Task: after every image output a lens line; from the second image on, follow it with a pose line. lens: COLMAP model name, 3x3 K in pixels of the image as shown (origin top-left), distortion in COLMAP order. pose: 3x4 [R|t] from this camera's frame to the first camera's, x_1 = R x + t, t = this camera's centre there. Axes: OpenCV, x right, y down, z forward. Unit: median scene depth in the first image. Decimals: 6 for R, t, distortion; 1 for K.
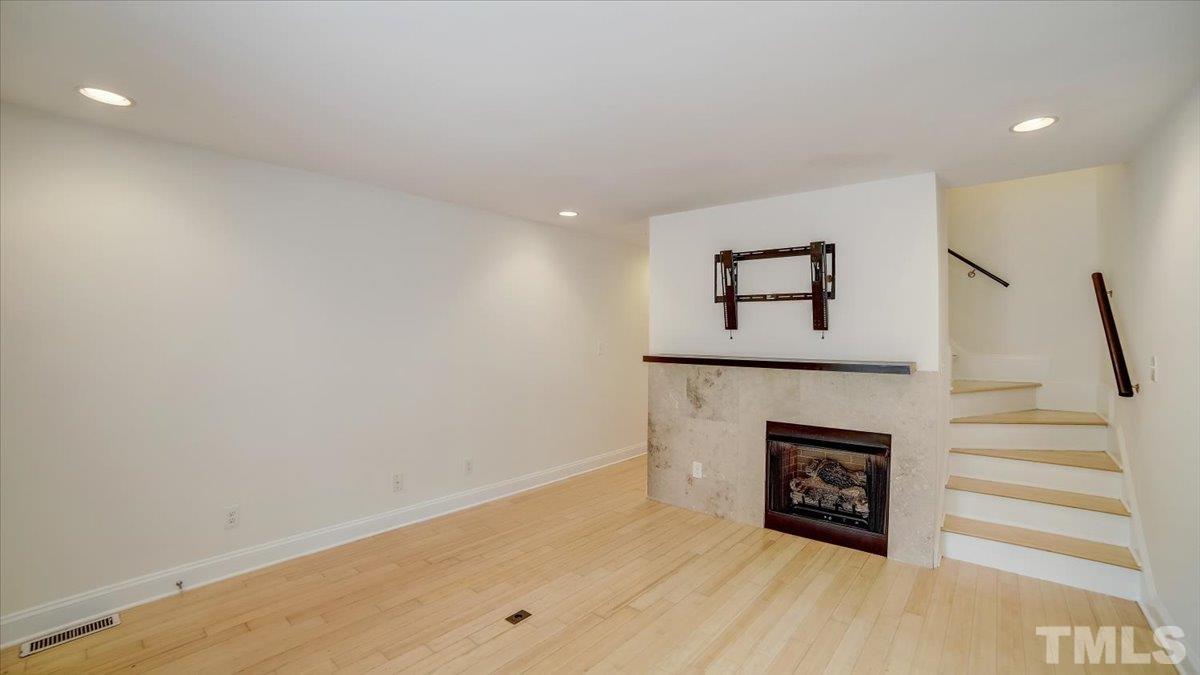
lens RADIAL K [[498.3, 0, 607.7], [0, 498.3, 329.8], [0, 0, 1]] dist [-0.105086, 0.040408]
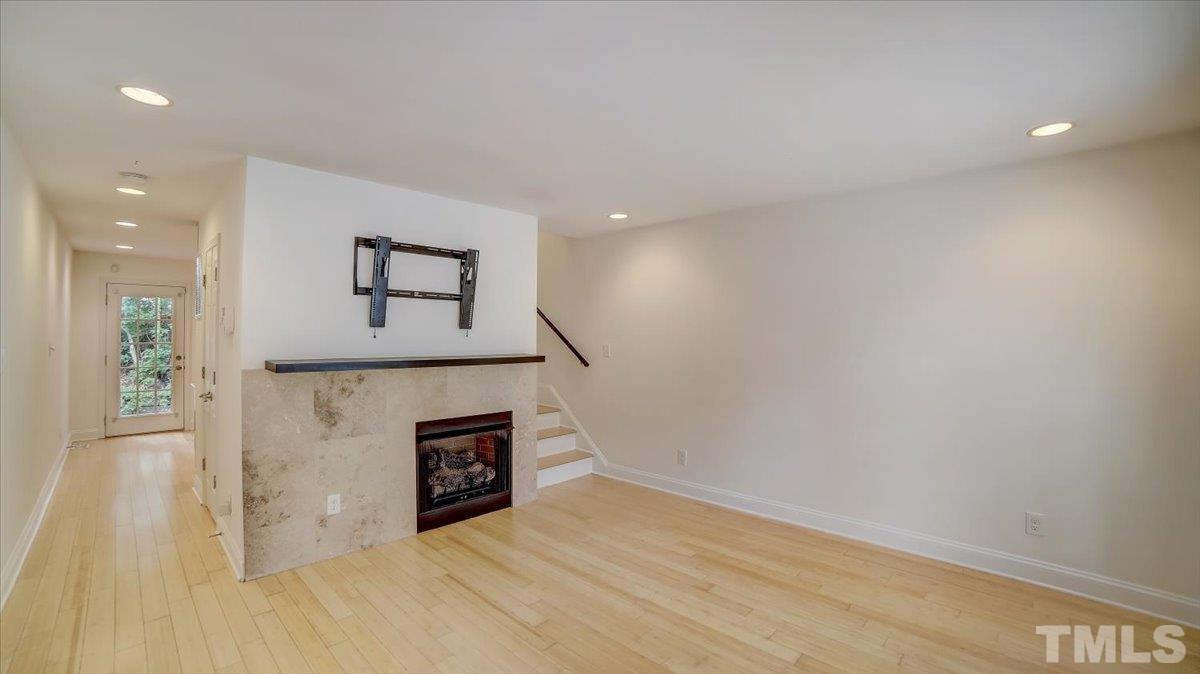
lens RADIAL K [[498.3, 0, 607.7], [0, 498.3, 329.3], [0, 0, 1]] dist [-0.105086, 0.040408]
pose [[0.054852, 0.005508, 0.998479, -0.606490], [-0.012569, 0.999909, -0.004825, 0.002426], [-0.998415, -0.012285, 0.054916, 0.566170]]
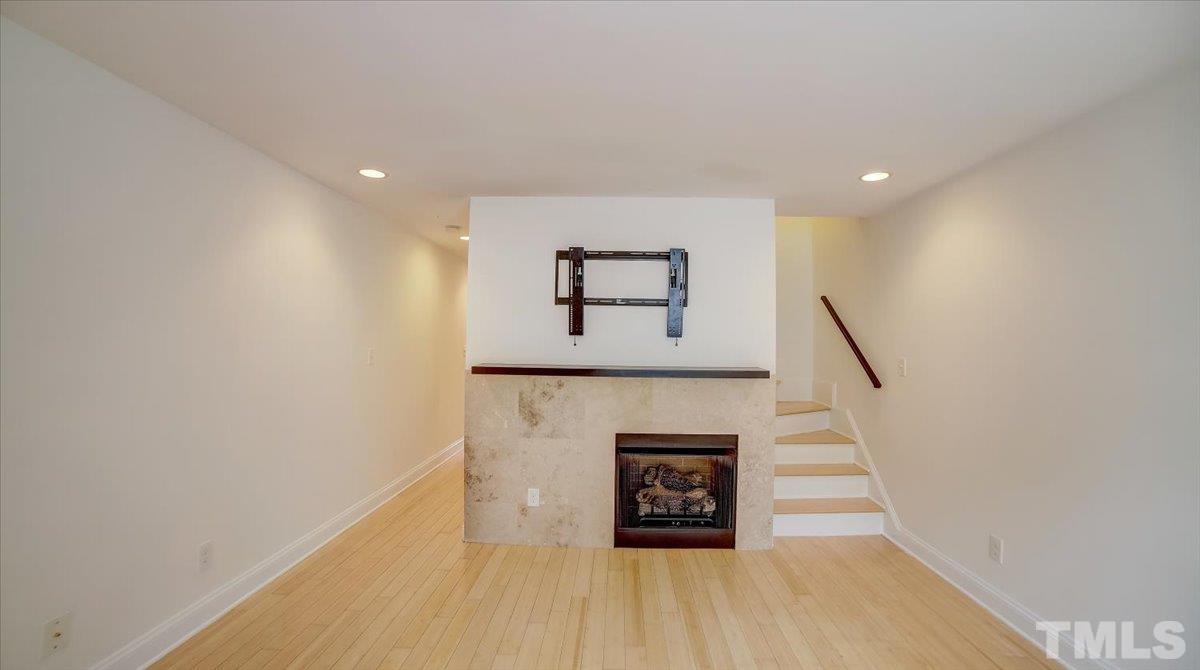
lens RADIAL K [[499.3, 0, 605.1], [0, 499.3, 328.9], [0, 0, 1]] dist [-0.106608, 0.041165]
pose [[0.786226, 0.020049, 0.617614, -0.278855], [-0.013604, 0.999793, -0.015137, 0.000981], [-0.617790, 0.003499, 0.786336, 0.263548]]
